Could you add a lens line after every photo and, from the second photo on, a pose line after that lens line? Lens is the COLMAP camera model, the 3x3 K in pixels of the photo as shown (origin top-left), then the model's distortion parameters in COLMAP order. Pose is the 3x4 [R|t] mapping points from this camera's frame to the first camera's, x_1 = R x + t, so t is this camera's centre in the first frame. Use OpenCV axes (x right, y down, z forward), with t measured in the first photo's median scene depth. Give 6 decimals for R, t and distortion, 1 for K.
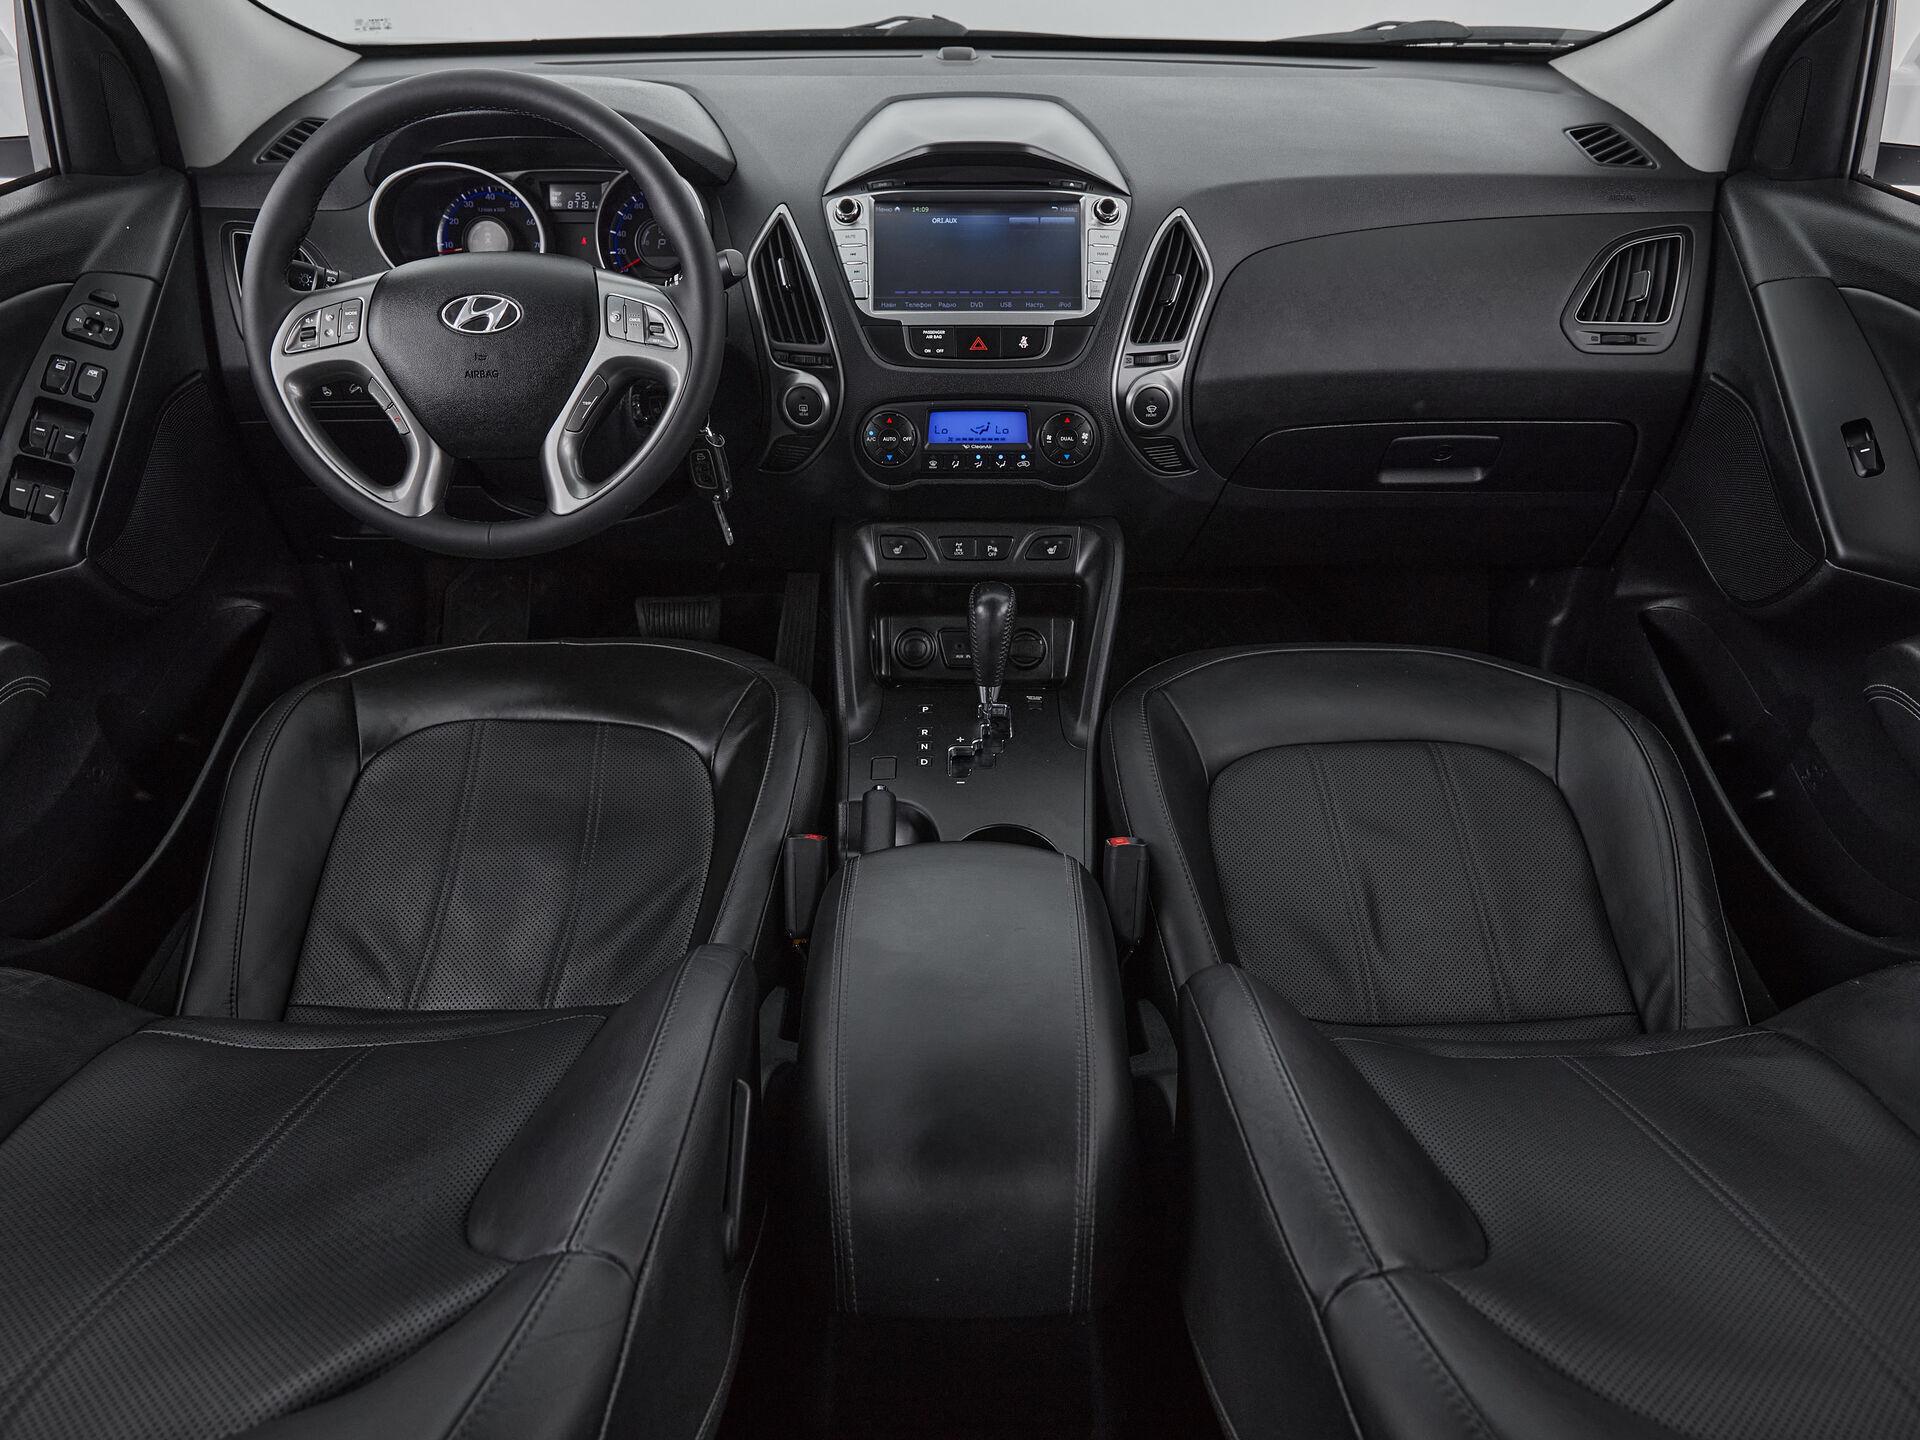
lens RADIAL K [[1297.4, 0, 961.4], [0, 1297.4, 709.5], [0, 0, 1]] dist [-0.004474, 0.001504]
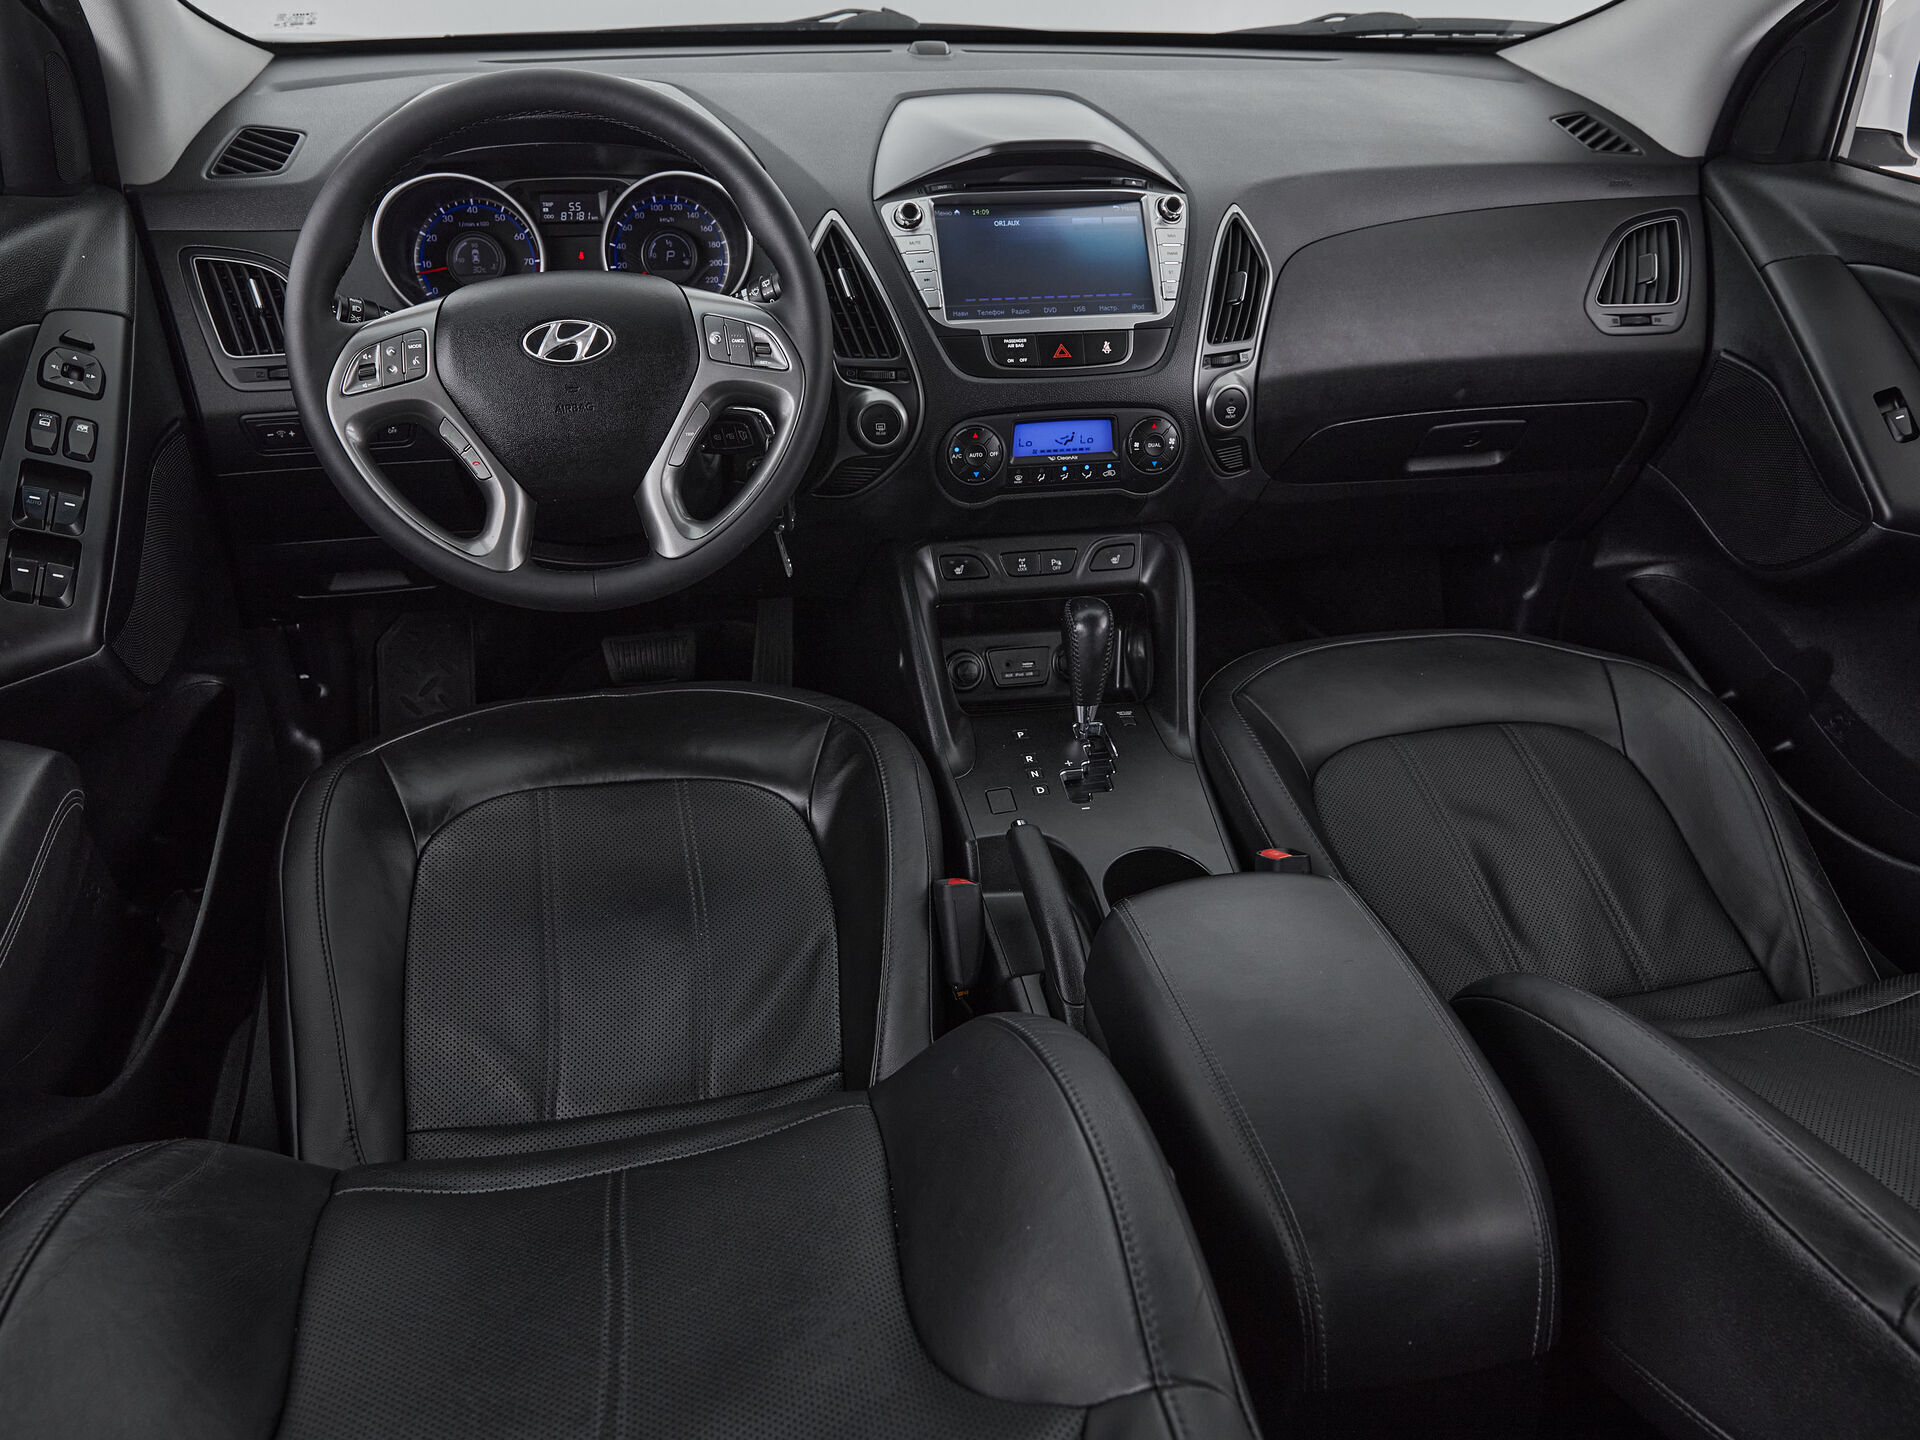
lens RADIAL K [[1313.2, 0, 960.0], [0, 1313.2, 720.0], [0, 0, 1]] dist [-0.001260, -0.003444]
pose [[0.984913, -0.083836, 0.151386, -0.224514], [0.083063, 0.996479, 0.011435, -0.026445], [-0.151812, 0.001312, 0.988409, 0.049961]]
